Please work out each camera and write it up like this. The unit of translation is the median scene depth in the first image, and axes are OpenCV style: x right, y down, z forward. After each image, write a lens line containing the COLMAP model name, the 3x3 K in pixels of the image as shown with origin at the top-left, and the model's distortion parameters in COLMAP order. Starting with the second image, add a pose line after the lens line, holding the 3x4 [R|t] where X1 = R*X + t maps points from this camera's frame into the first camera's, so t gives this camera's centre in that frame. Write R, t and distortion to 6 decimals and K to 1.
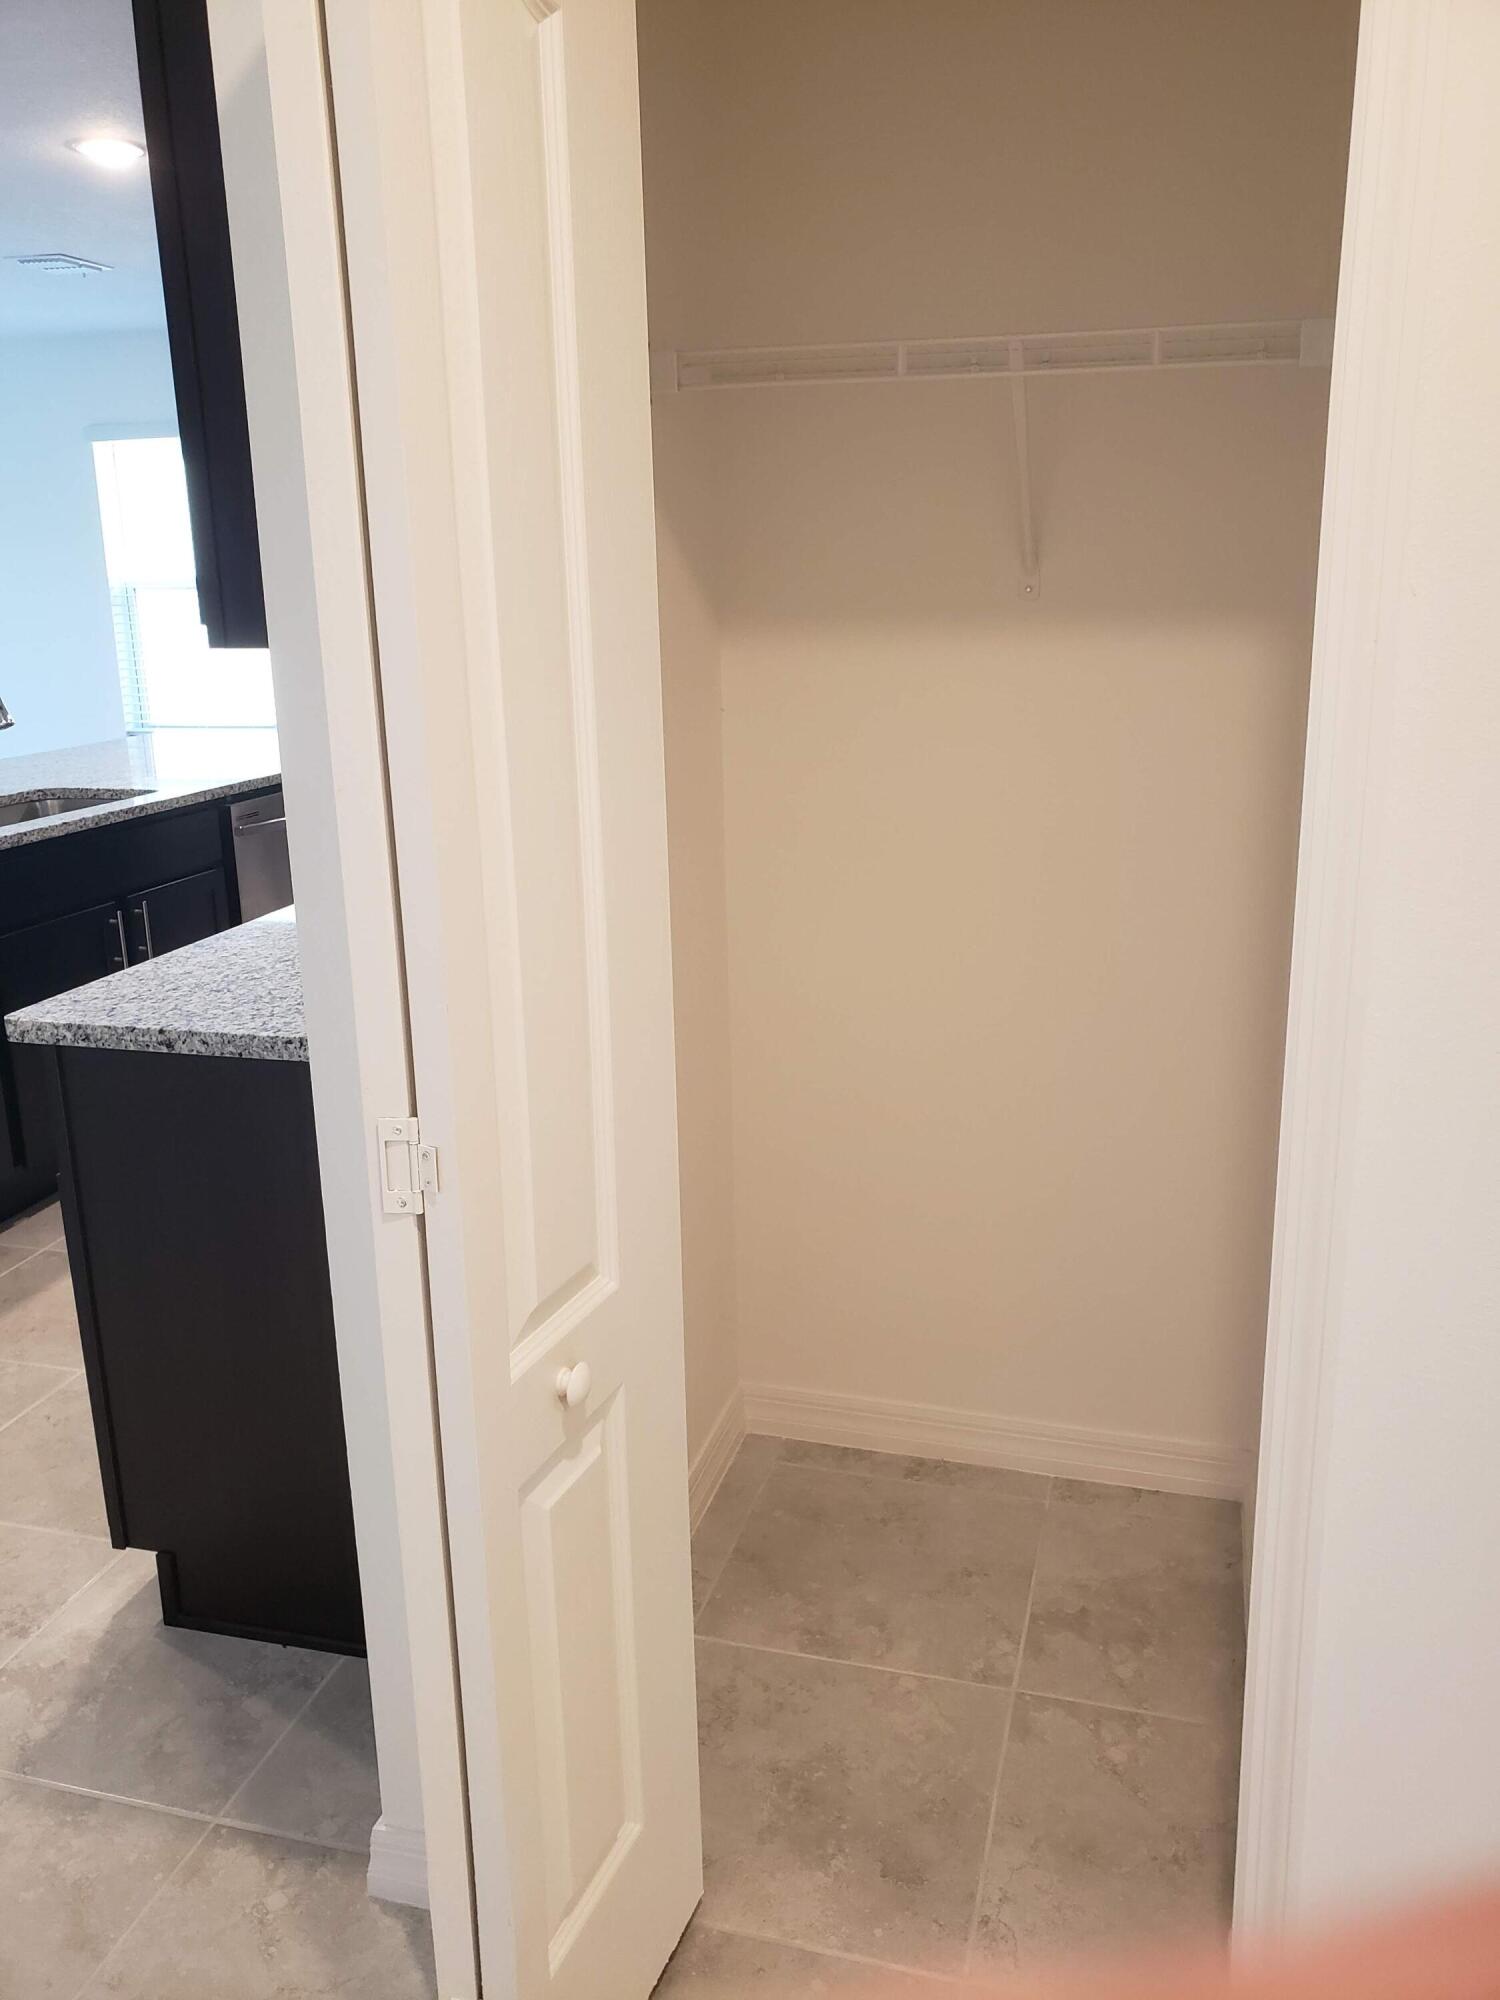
lens RADIAL K [[1545.3, 0, 754.2], [0, 1545.3, 1007.4], [0, 0, 1]] dist [0.068579, -0.038958]
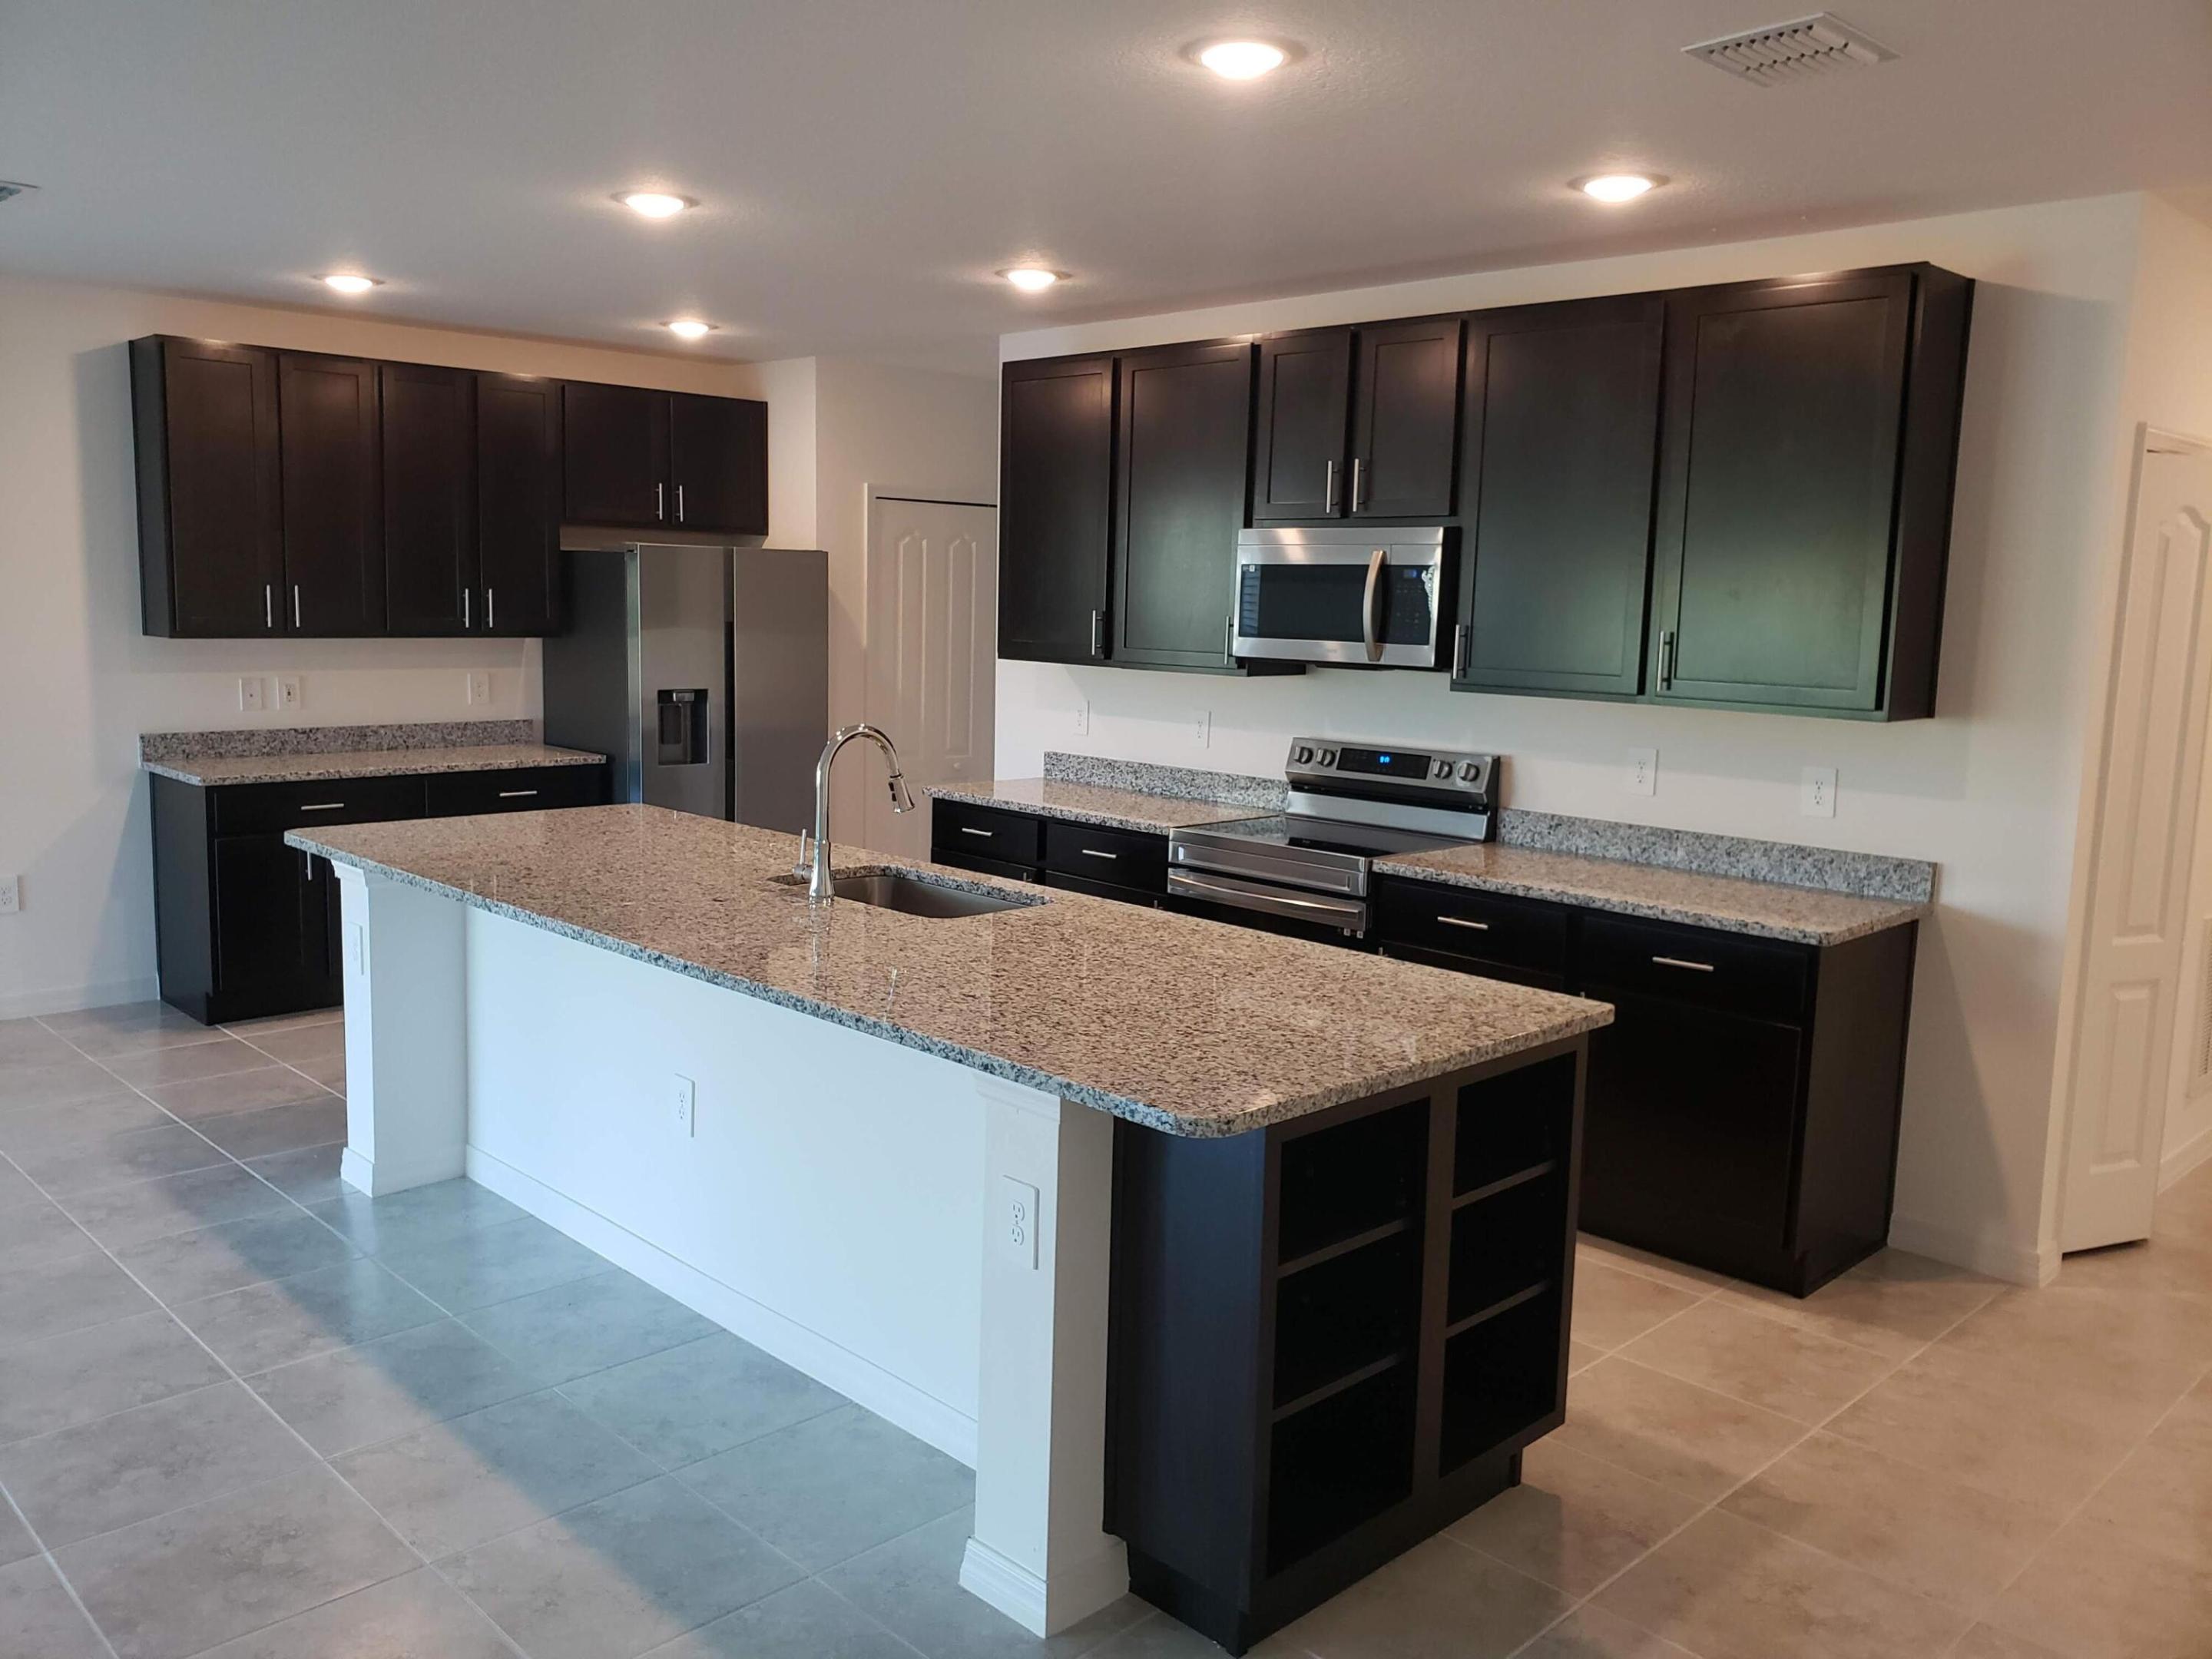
lens RADIAL K [[1733.0, 0, 1097.0], [0, 1733.0, 822.2], [0, 0, 1]] dist [-0.002456, -0.003910]
pose [[0.510979, -0.090615, 0.854804, -2.601000], [0.199419, 0.979794, -0.015342, -0.254381], [-0.836141, 0.178304, 0.518725, 0.667267]]
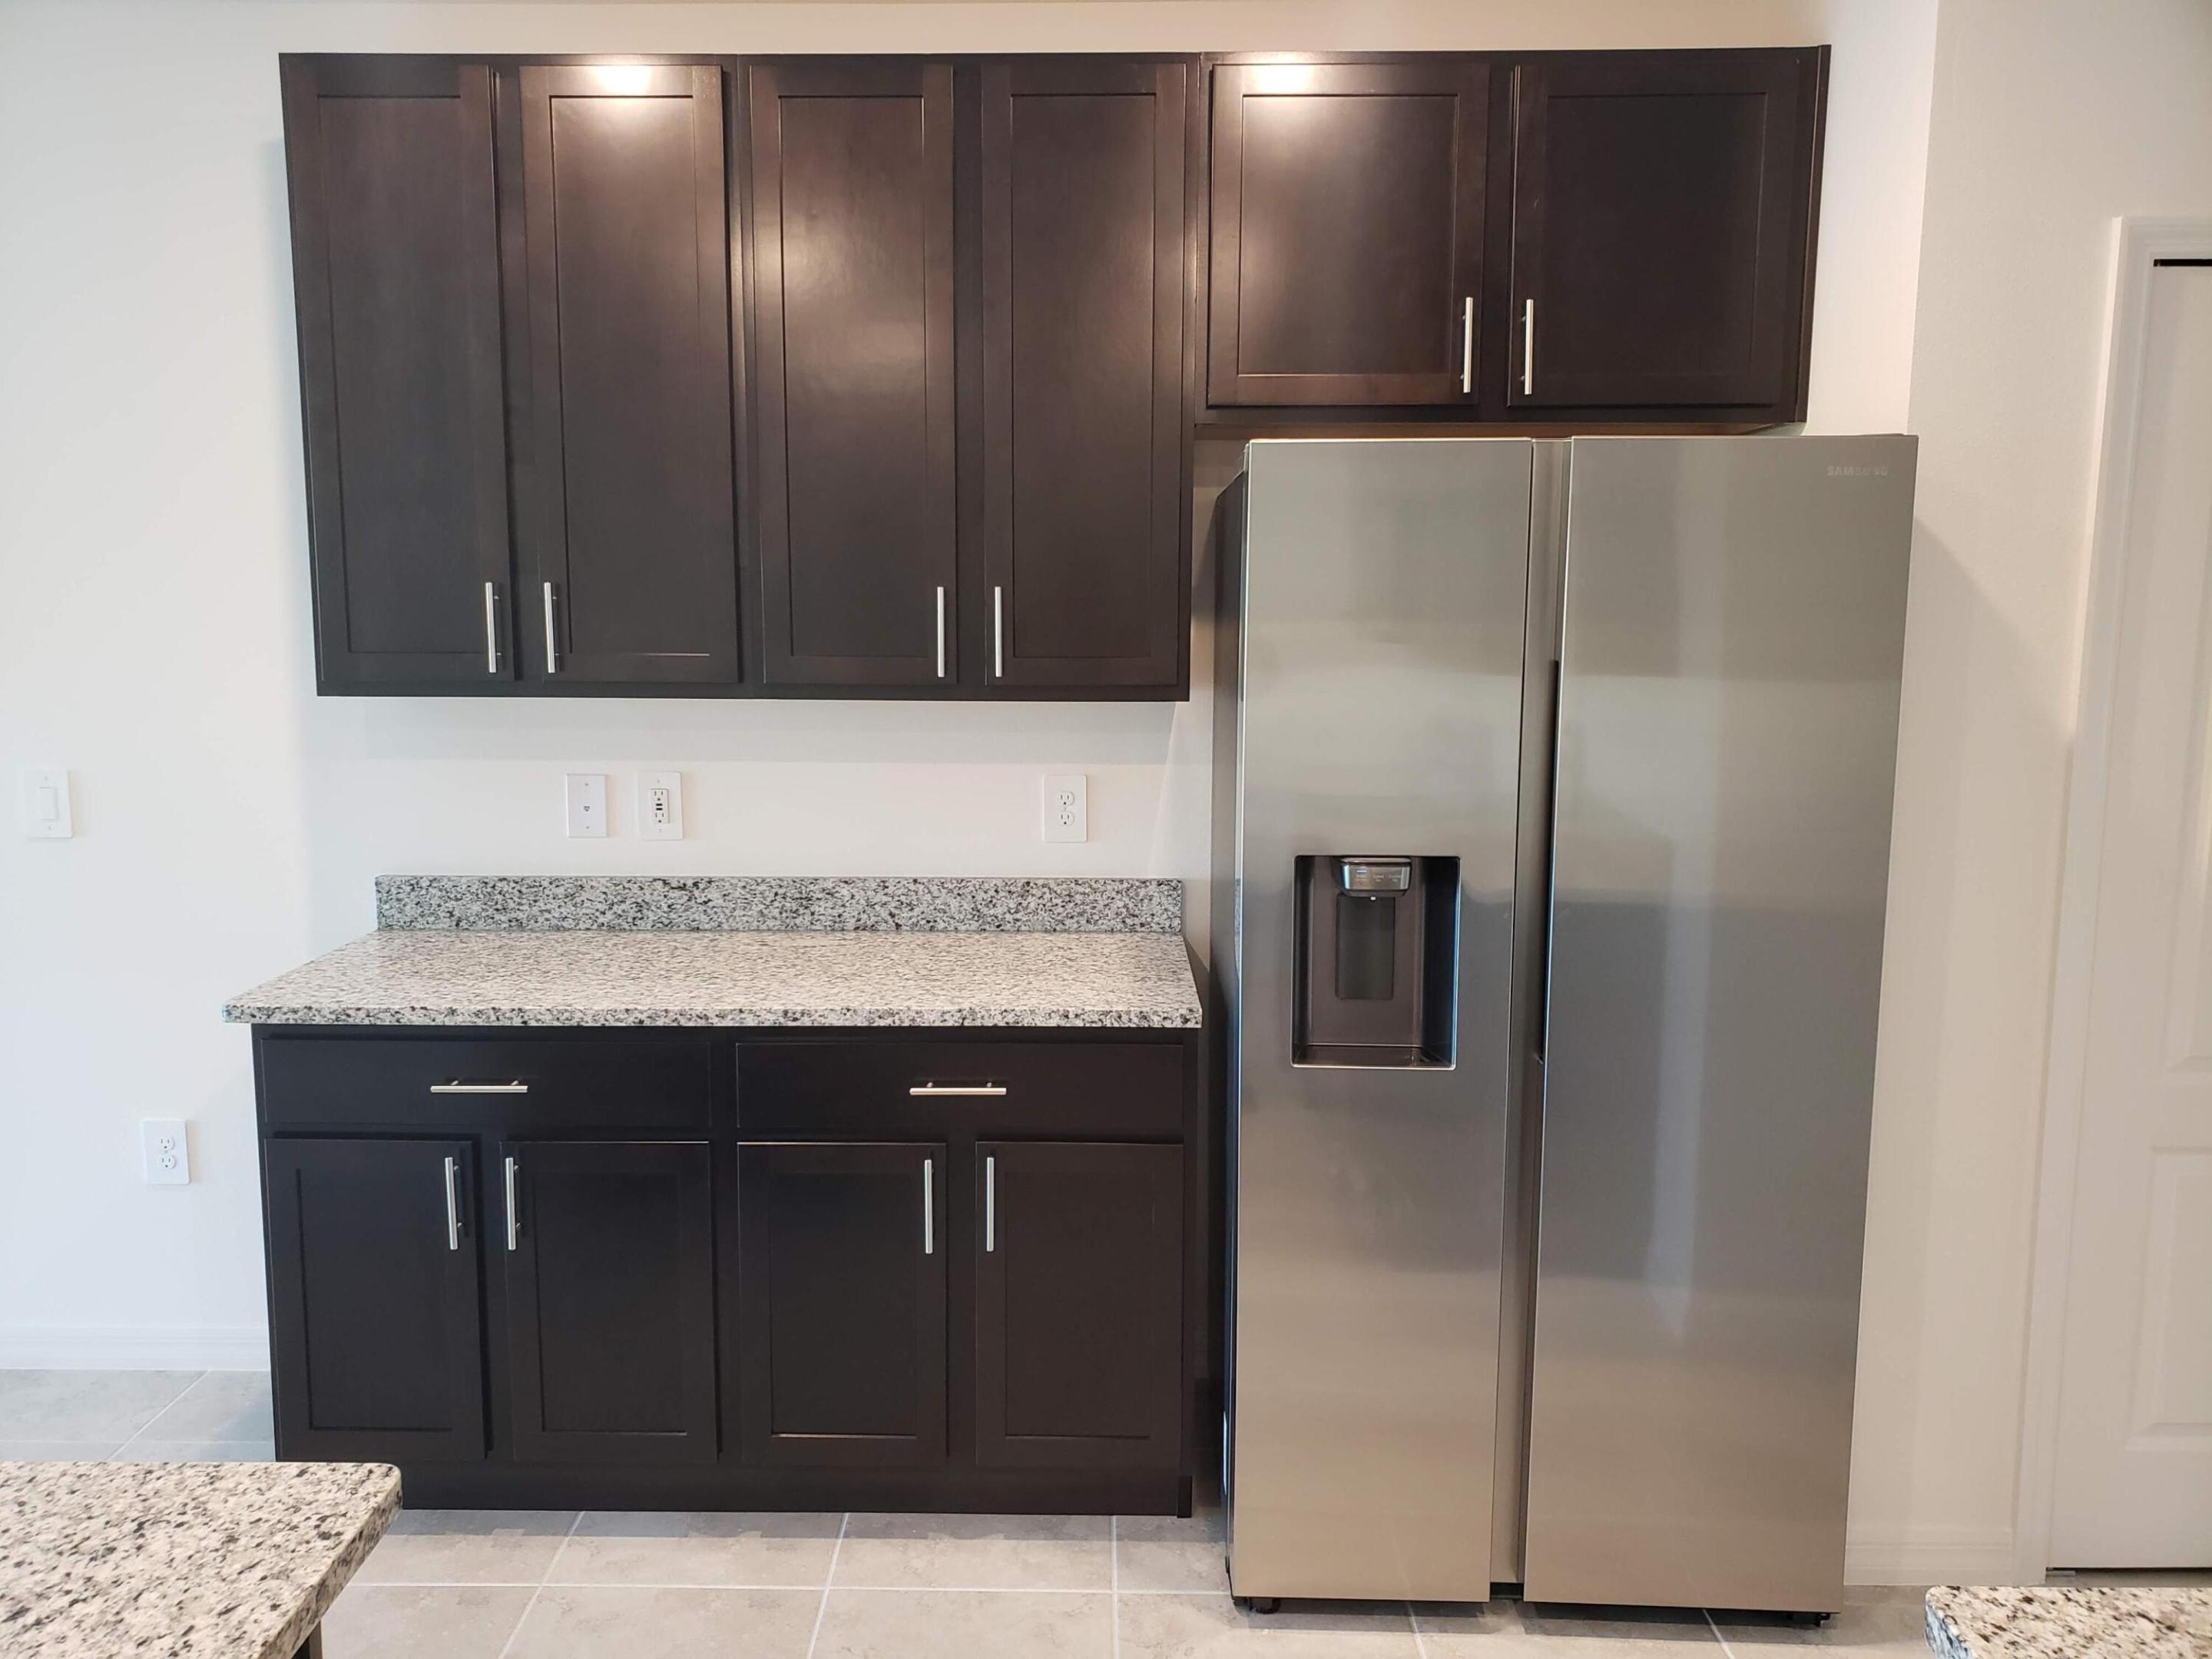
lens RADIAL K [[1705.1, 0, 1062.5], [0, 1705.1, 826.3], [0, 0, 1]] dist [0.086262, -0.109964]
pose [[0.971781, -0.017858, 0.235210, -0.484016], [0.050229, 0.989927, -0.132365, -0.614743], [-0.230477, 0.140445, 0.962889, 2.038749]]
